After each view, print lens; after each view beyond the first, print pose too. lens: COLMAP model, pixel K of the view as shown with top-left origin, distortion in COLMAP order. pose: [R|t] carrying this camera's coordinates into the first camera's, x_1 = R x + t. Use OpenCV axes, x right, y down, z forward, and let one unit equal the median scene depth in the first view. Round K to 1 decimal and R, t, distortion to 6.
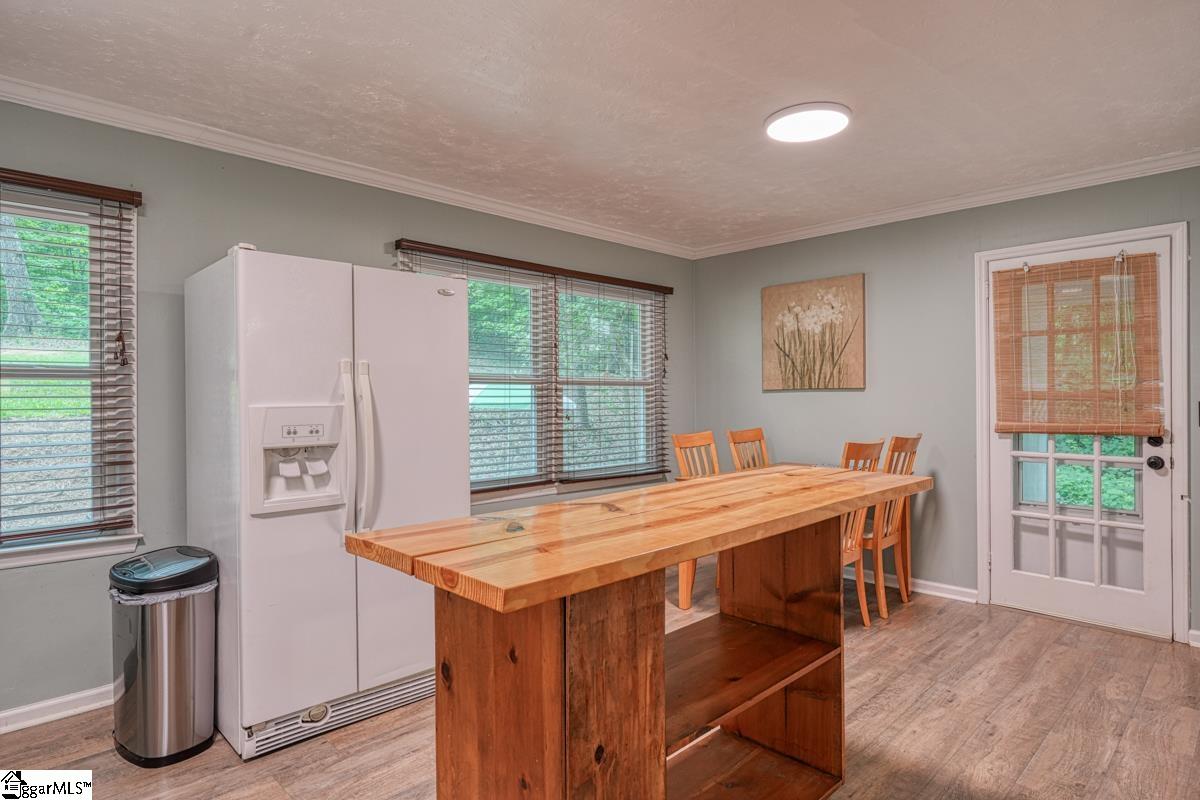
lens RADIAL K [[647.2, 0, 586.8], [0, 647.2, 394.7], [0, 0, 1]] dist [0.016590, 0.000956]
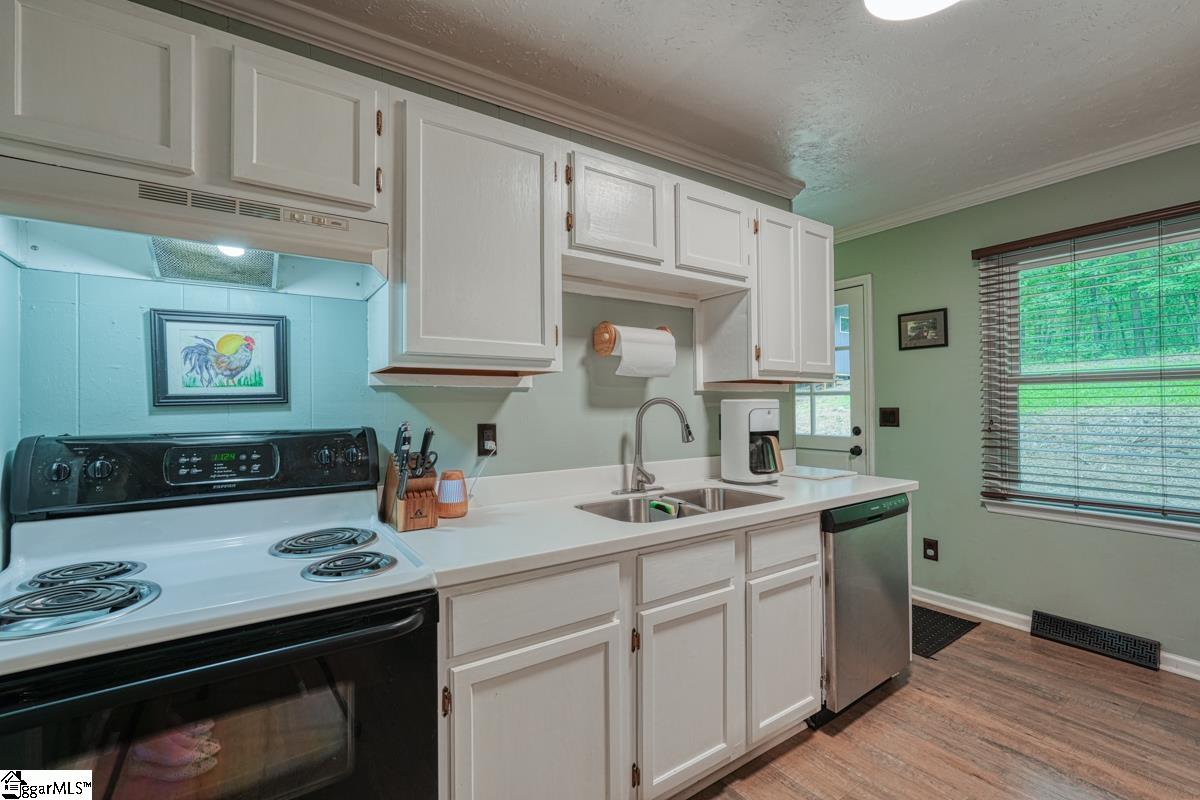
lens RADIAL K [[525.8, 0, 601.2], [0, 525.8, 399.4], [0, 0, 1]] dist [-0.013324, 0.006608]
pose [[-0.160433, 0.001020, -0.987046, 0.202566], [0.012732, 0.999918, -0.001036, 0.002123], [0.986965, -0.012733, -0.160433, 0.091806]]
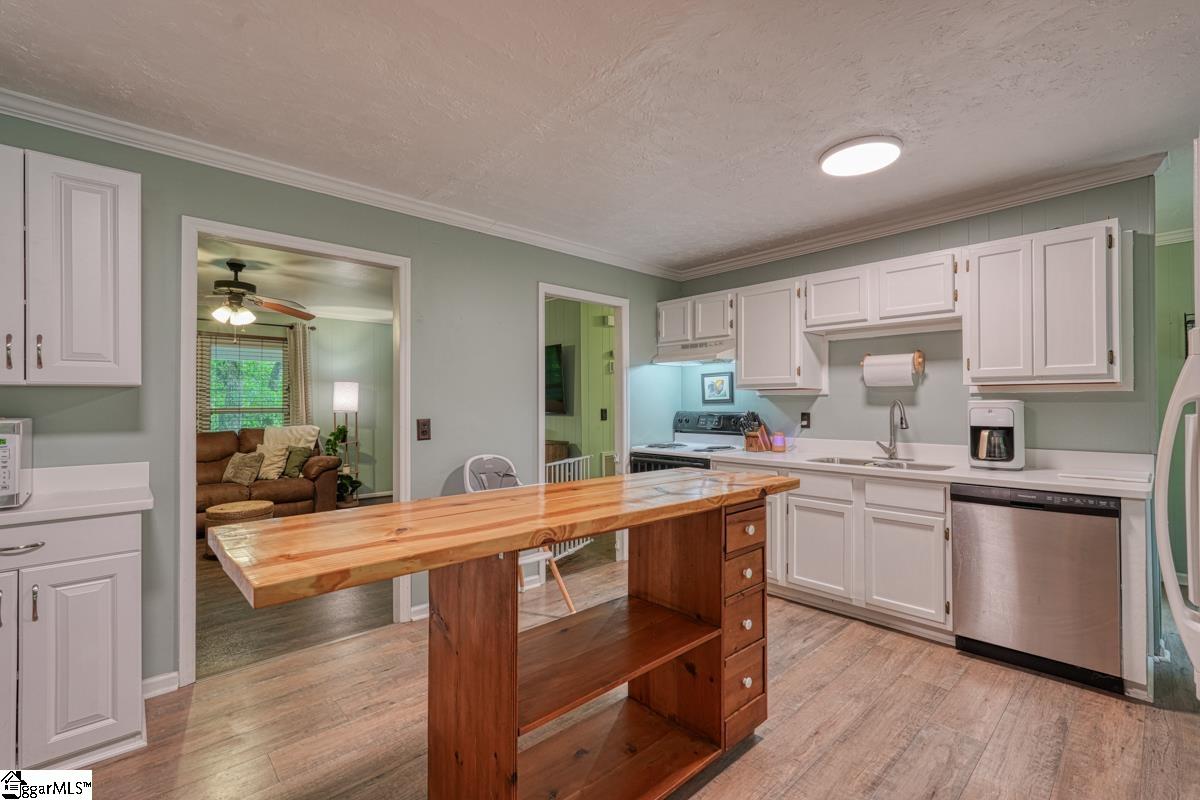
lens RADIAL K [[525.8, 0, 601.2], [0, 525.8, 398.8], [0, 0, 1]] dist [-0.013324, 0.006608]
pose [[-0.999883, 0.011921, 0.009623, 0.093497], [0.011801, 0.999852, -0.012494, 0.004933], [-0.009770, -0.012379, -0.999876, 1.142946]]
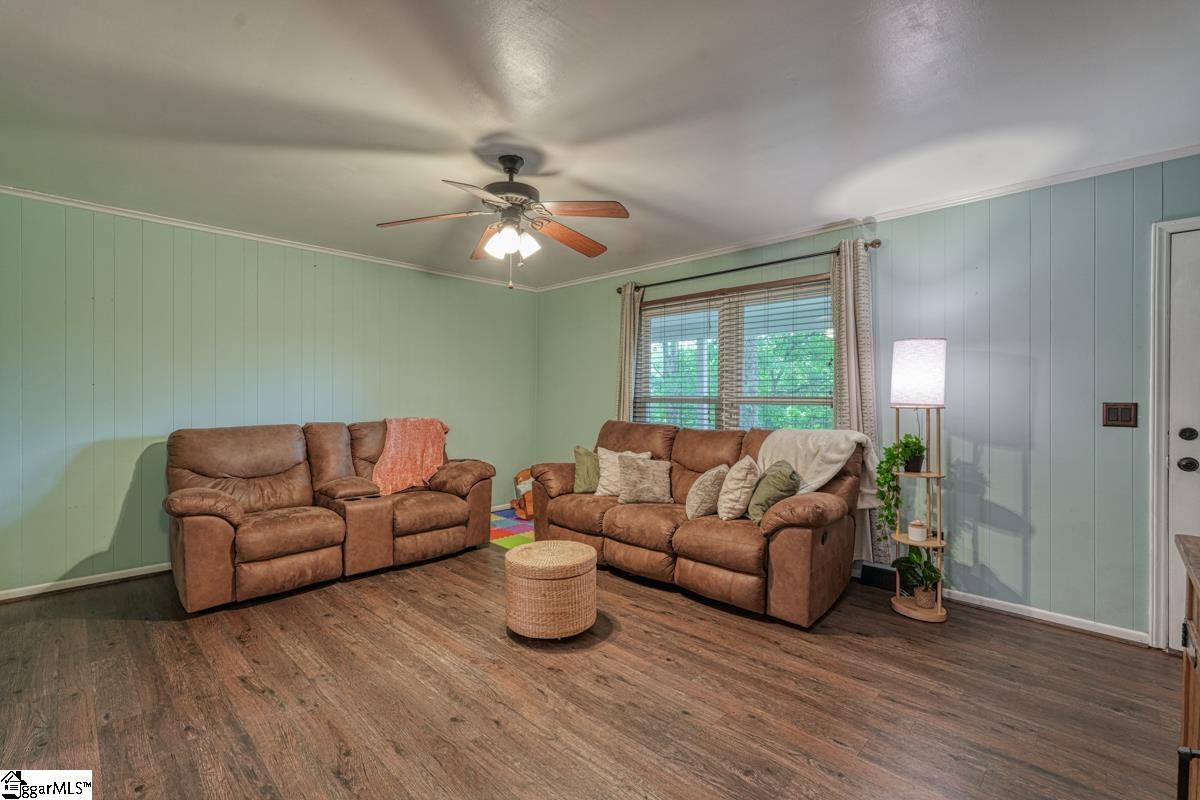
lens RADIAL K [[525.8, 0, 598.0], [0, 525.8, 397.9], [0, 0, 1]] dist [-0.013324, 0.006608]
pose [[-0.037282, 0.004758, 0.999293, 0.206330], [-0.005375, 0.999973, -0.004962, 0.011600], [-0.999290, -0.005556, -0.037255, -0.391155]]
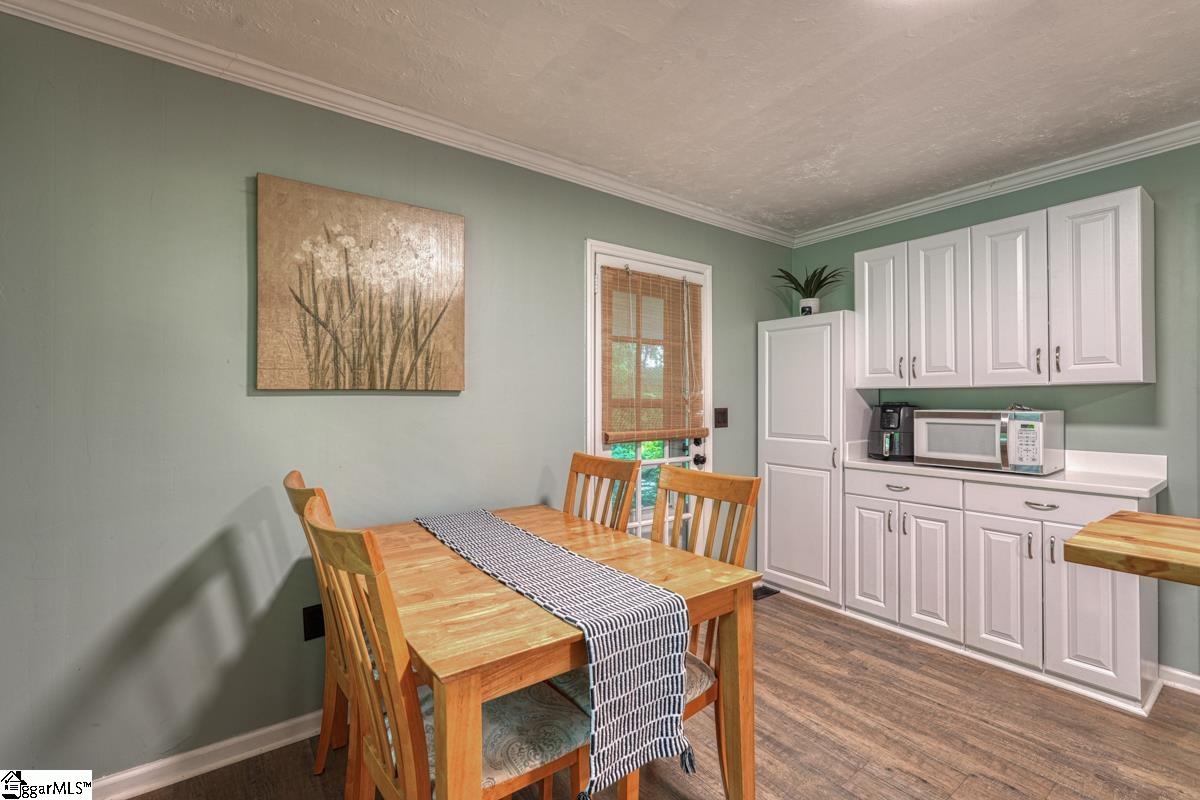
lens RADIAL K [[525.8, 0, 597.2], [0, 525.8, 399.5], [0, 0, 1]] dist [-0.013324, 0.006608]
pose [[0.125596, 0.012730, 0.992000, -0.119112], [-0.002496, 0.999919, -0.012516, 0.007009], [-0.992078, -0.000904, 0.125618, 1.134424]]
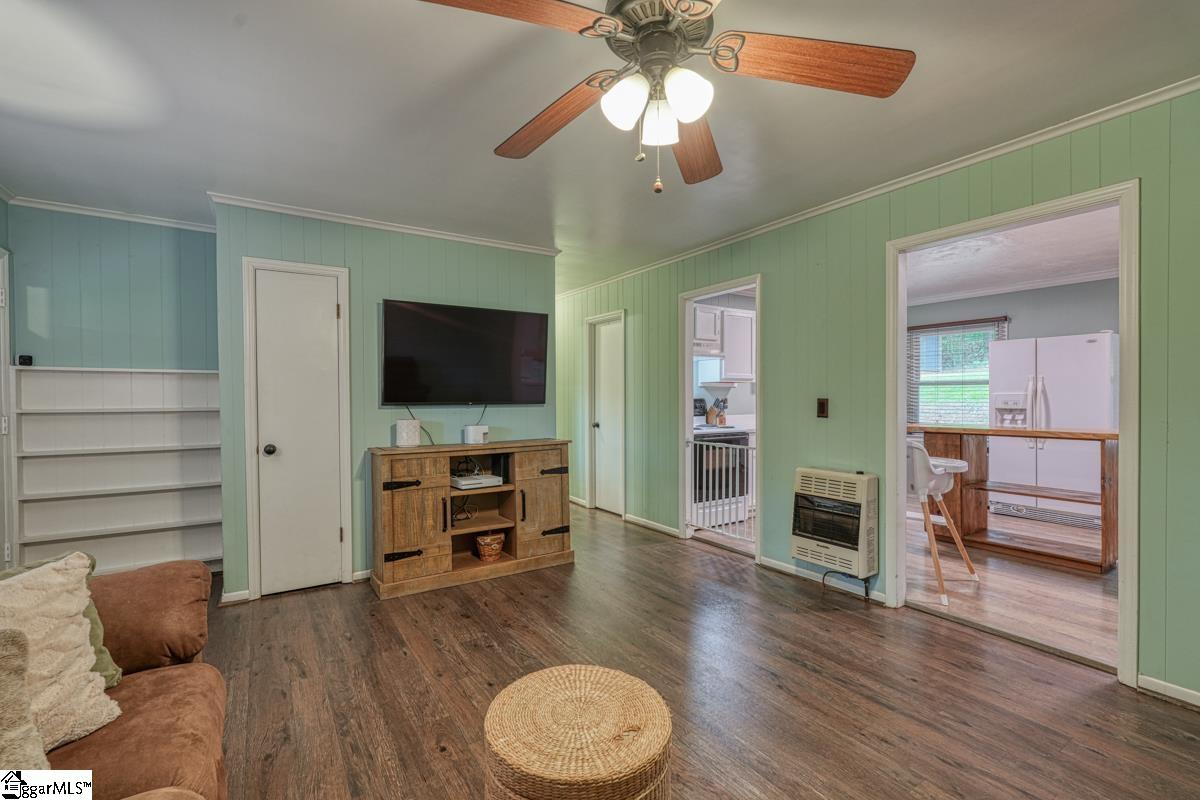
lens RADIAL K [[525.8, 0, 601.3], [0, 525.8, 401.1], [0, 0, 1]] dist [-0.013324, 0.006608]
pose [[-0.179193, 0.017744, -0.983654, 1.580601], [0.005422, 0.999840, 0.017048, 0.000967], [0.983799, -0.002279, -0.179261, -0.243319]]
